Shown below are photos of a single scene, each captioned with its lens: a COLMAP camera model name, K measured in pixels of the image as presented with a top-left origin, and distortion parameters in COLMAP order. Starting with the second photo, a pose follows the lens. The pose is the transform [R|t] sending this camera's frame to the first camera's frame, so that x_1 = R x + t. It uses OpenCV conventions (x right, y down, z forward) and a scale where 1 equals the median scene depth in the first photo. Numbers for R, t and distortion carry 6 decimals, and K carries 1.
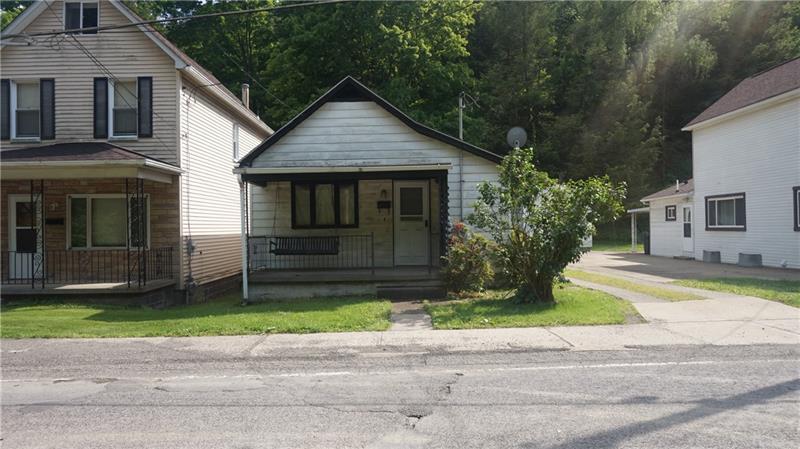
lens RADIAL K [[565.2, 0, 400.0], [0, 565.2, 224.5], [0, 0, 1]] dist [0.006063, 0.001085]
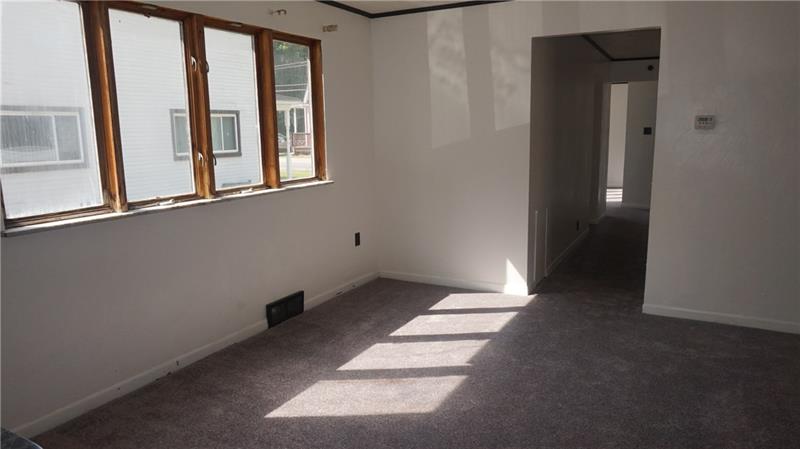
lens RADIAL K [[565.2, 0, 399.3], [0, 565.2, 224.5], [0, 0, 1]] dist [0.006063, 0.001085]
pose [[-0.877045, -0.003119, 0.480398, -0.018962], [0.071778, 0.987904, 0.137456, 0.013080], [-0.475016, 0.155037, -0.866212, 1.540902]]
